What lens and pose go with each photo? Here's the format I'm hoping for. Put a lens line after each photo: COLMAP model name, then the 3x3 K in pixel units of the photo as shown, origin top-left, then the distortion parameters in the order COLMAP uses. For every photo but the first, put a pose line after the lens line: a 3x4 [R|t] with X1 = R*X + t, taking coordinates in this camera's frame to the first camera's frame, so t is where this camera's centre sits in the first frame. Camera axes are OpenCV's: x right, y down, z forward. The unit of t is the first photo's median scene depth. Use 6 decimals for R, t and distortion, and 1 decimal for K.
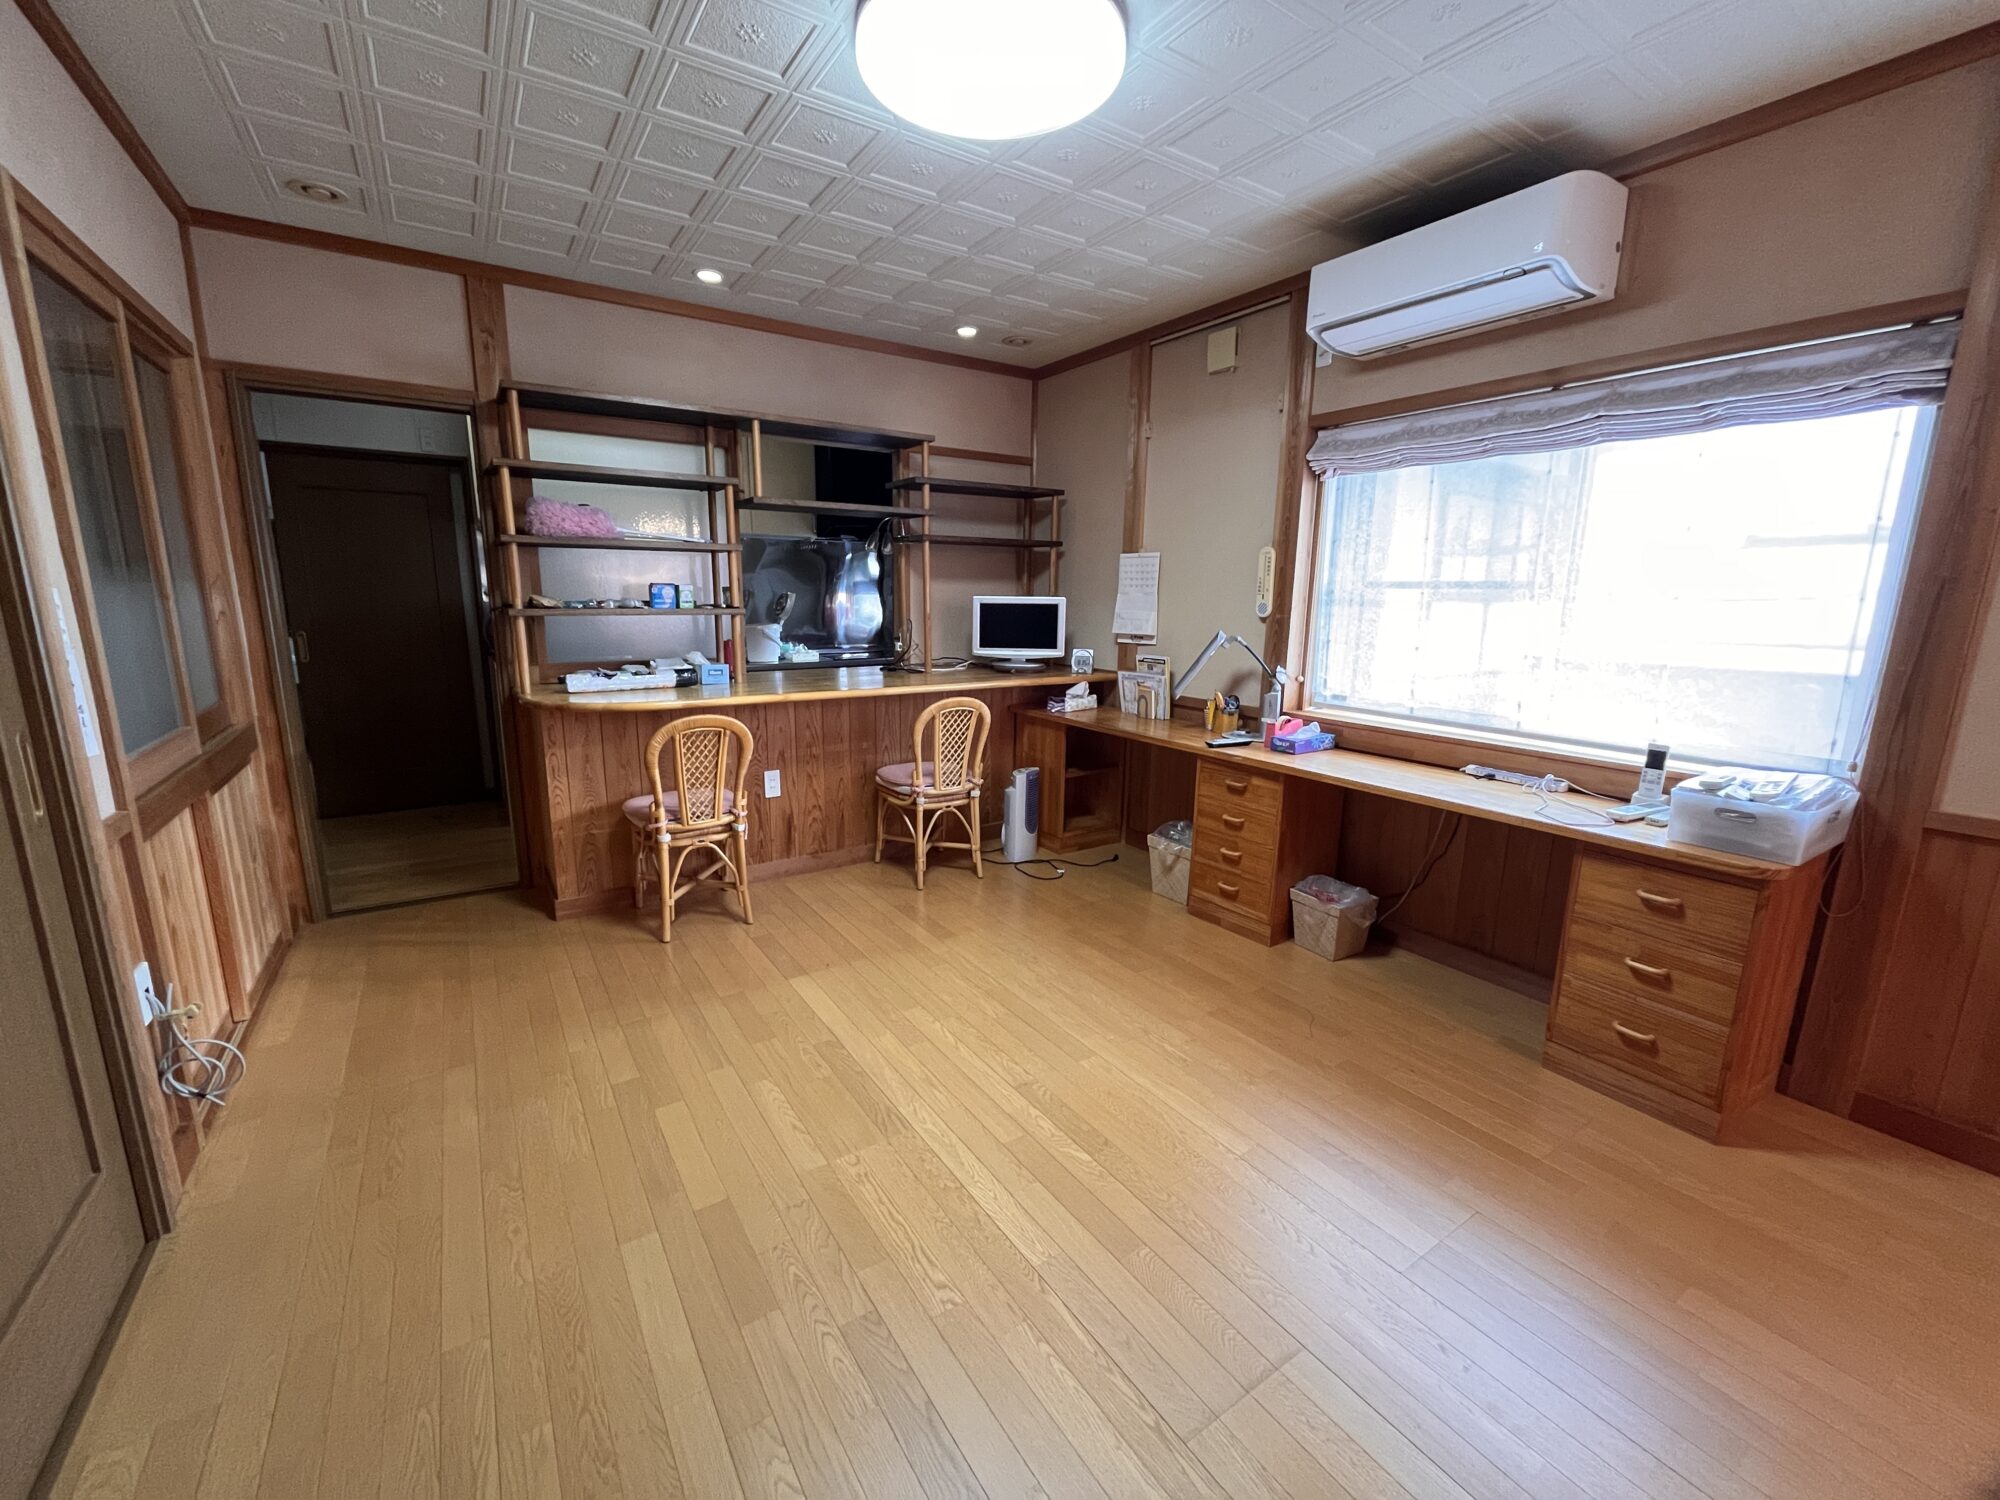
lens RADIAL K [[808.8, 0, 992.2], [0, 808.8, 751.1], [0, 0, 1]] dist [-0.000127, 0.000028]
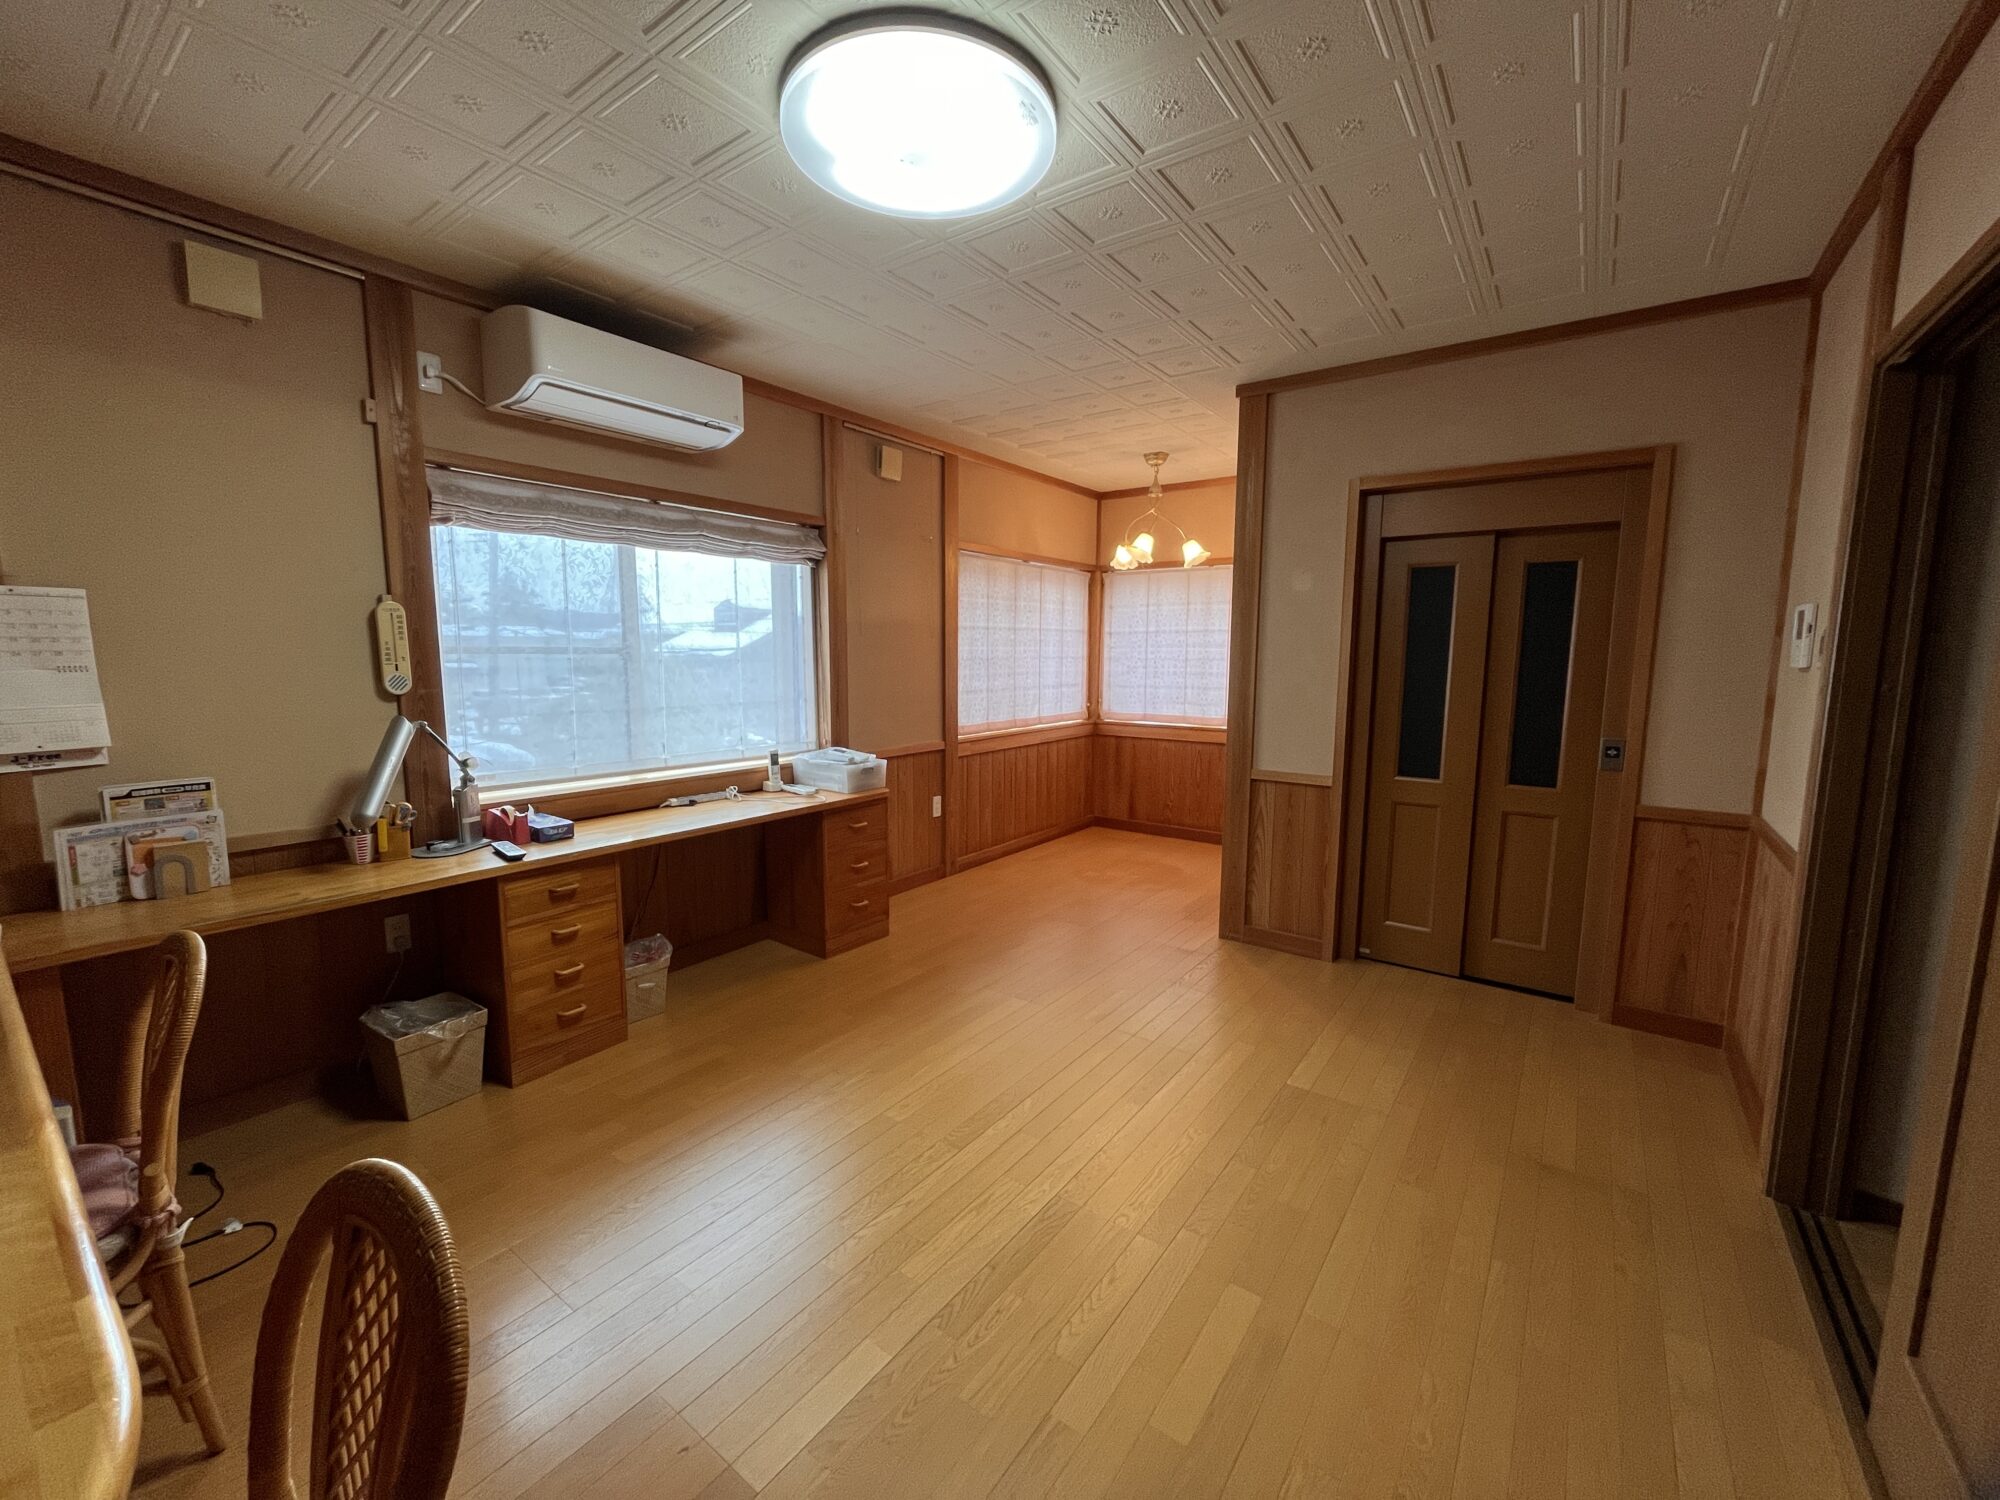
lens RADIAL K [[808.8, 0, 985.6], [0, 808.8, 748.8], [0, 0, 1]] dist [-0.000127, 0.000028]
pose [[-0.339512, -0.125876, 0.932141, -0.694532], [0.174770, 0.965306, 0.194011, -0.210712], [-0.924222, 0.228779, -0.305734, 0.930989]]
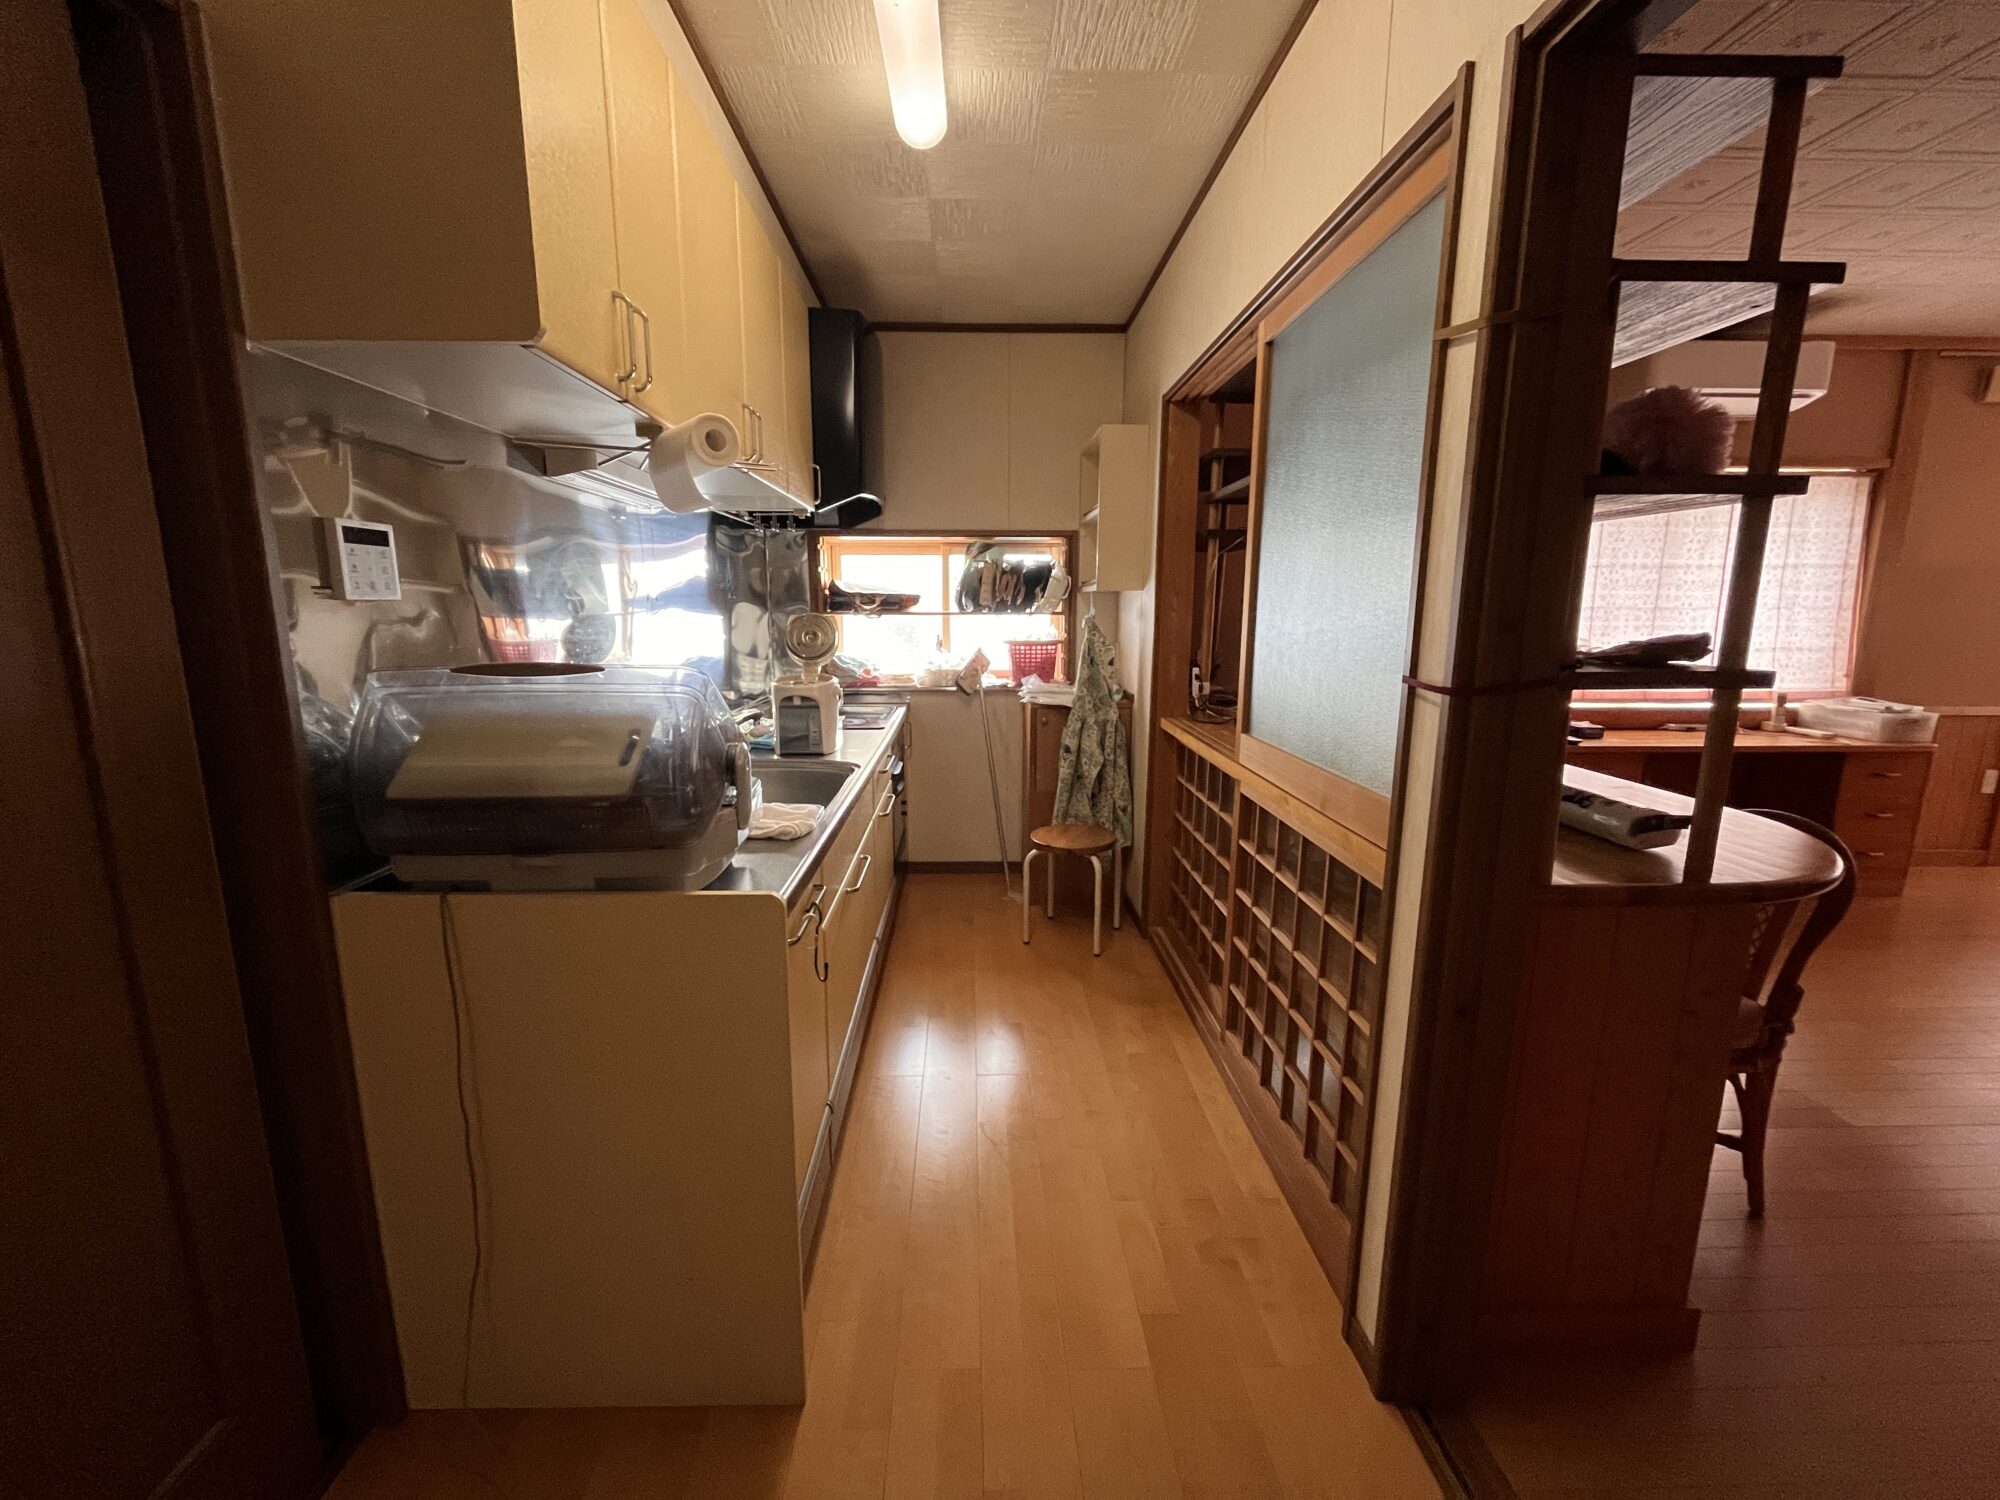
lens RADIAL K [[808.8, 0, 991.9], [0, 808.8, 754.9], [0, 0, 1]] dist [-0.000127, 0.000028]
pose [[0.535552, -0.153025, 0.830522, -1.277919], [0.168513, 0.983032, 0.072462, -0.240964], [-0.827519, 0.101147, 0.552252, 1.226410]]
